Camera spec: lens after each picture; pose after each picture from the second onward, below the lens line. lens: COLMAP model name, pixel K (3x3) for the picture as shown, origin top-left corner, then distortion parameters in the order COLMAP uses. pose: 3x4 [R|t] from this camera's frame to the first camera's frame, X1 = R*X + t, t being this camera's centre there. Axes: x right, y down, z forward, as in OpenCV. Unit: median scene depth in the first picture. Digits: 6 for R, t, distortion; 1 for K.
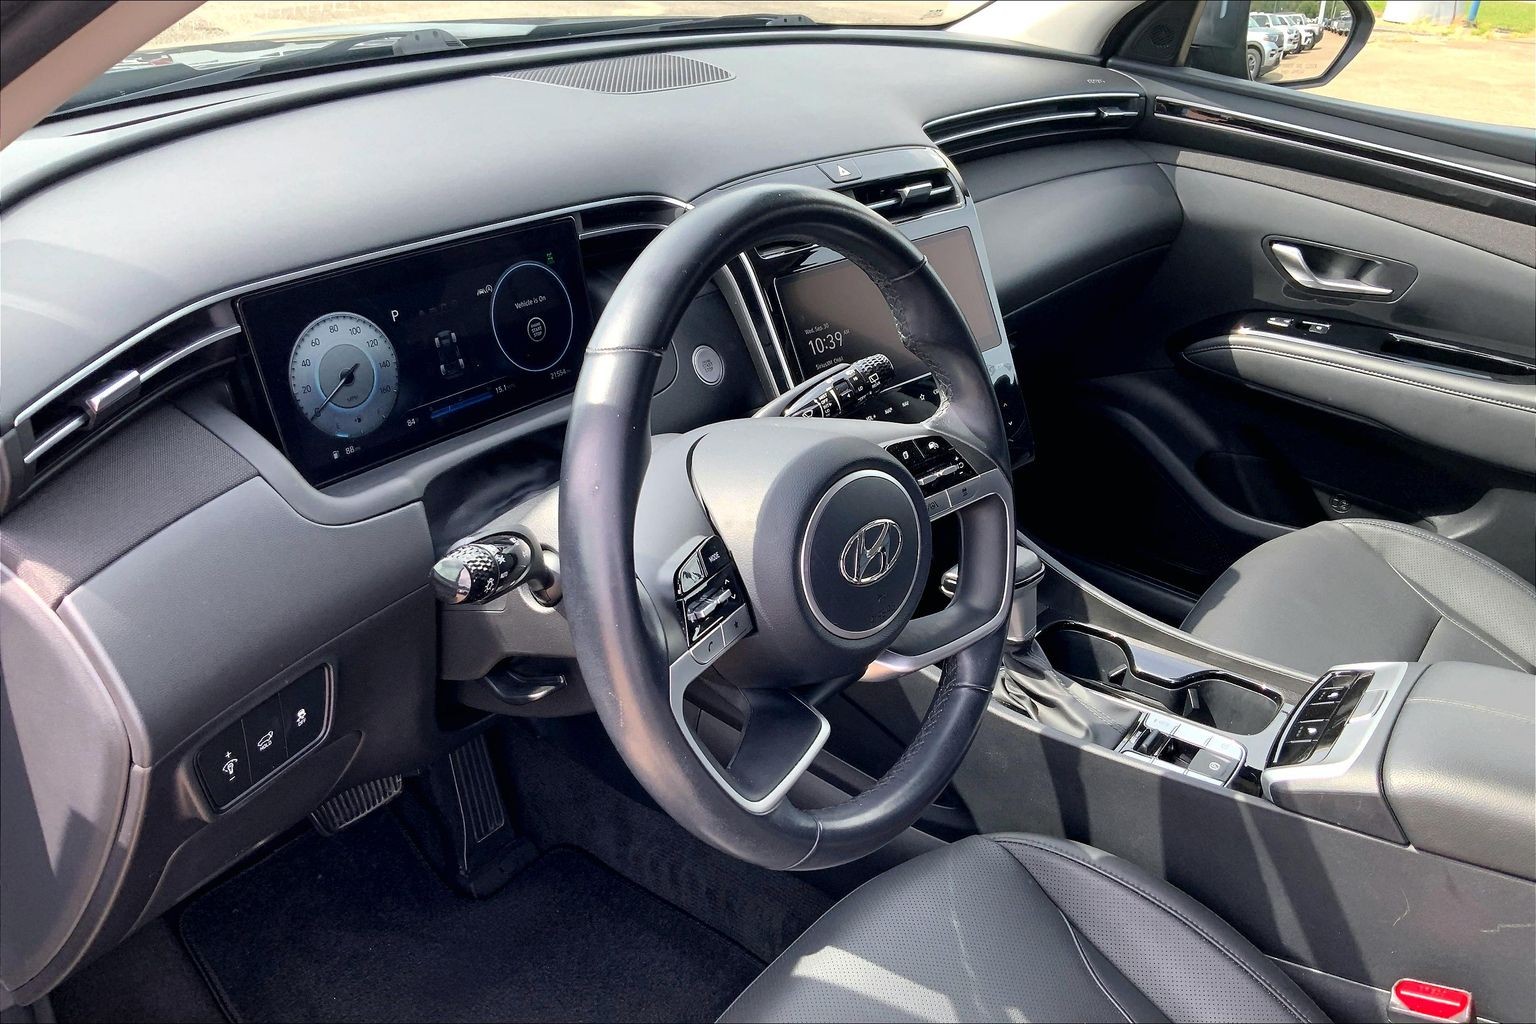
lens RADIAL K [[1264.5, 0, 756.2], [0, 1264.5, 534.6], [0, 0, 1]] dist [0.076653, -0.142021]
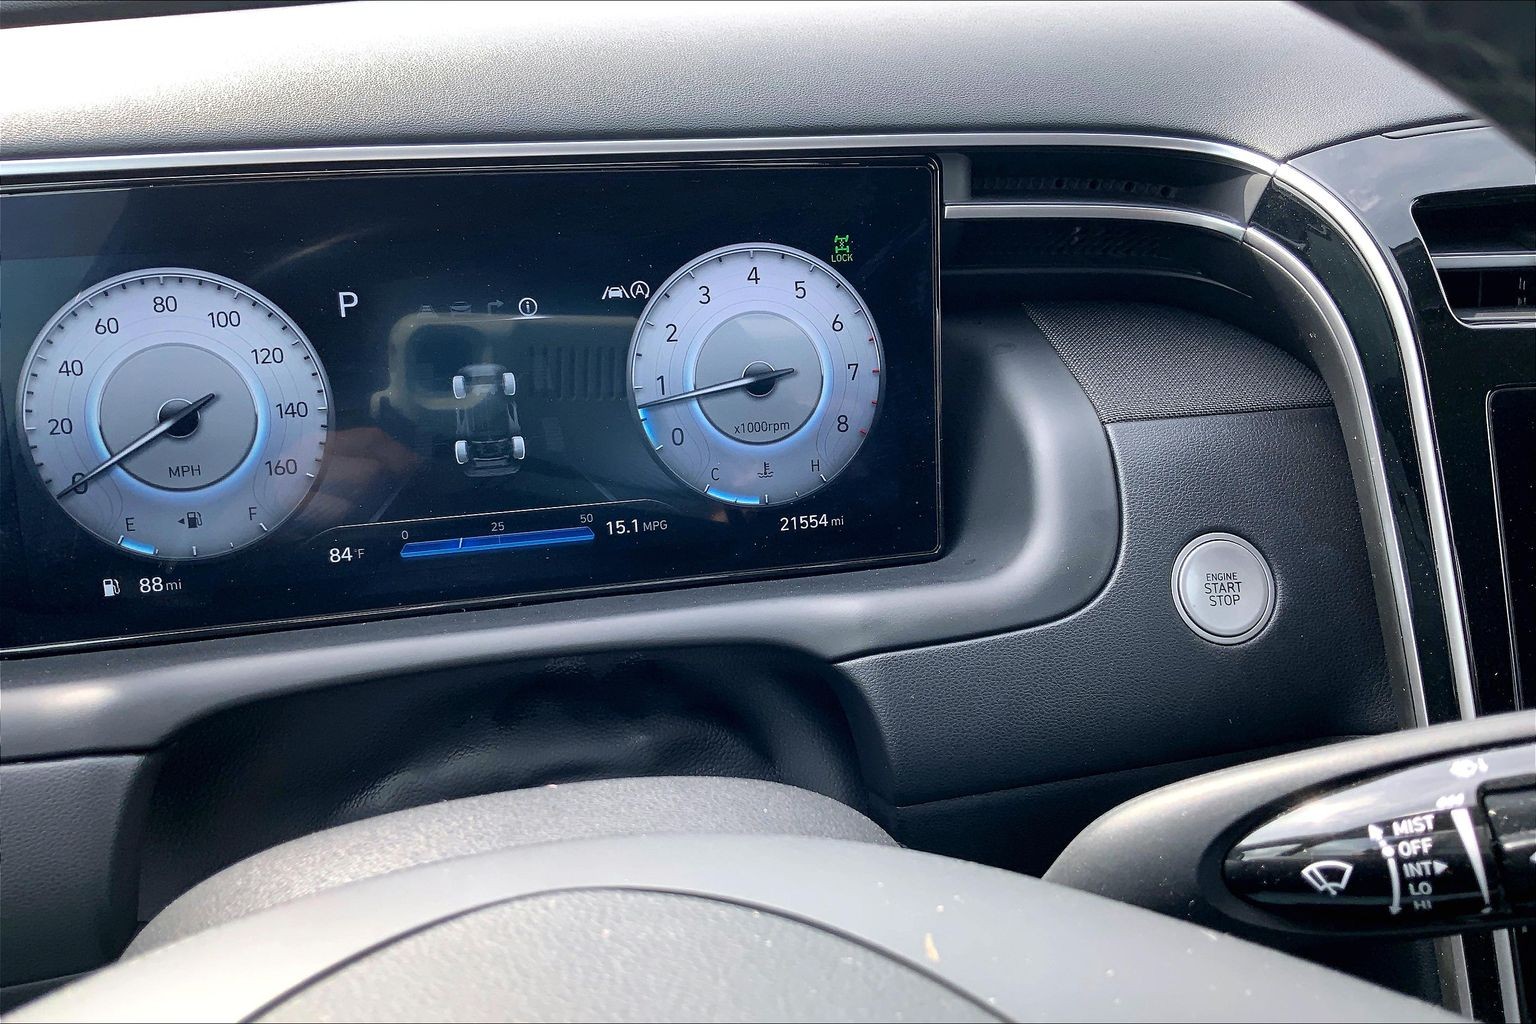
lens RADIAL K [[1264.5, 0, 767.8], [0, 1264.5, 533.1], [0, 0, 1]] dist [0.076653, -0.142021]
pose [[0.772211, 0.205258, -0.601298, 0.082496], [-0.269616, 0.962807, -0.017589, -0.112257], [0.575324, 0.175702, 0.798831, 0.657448]]
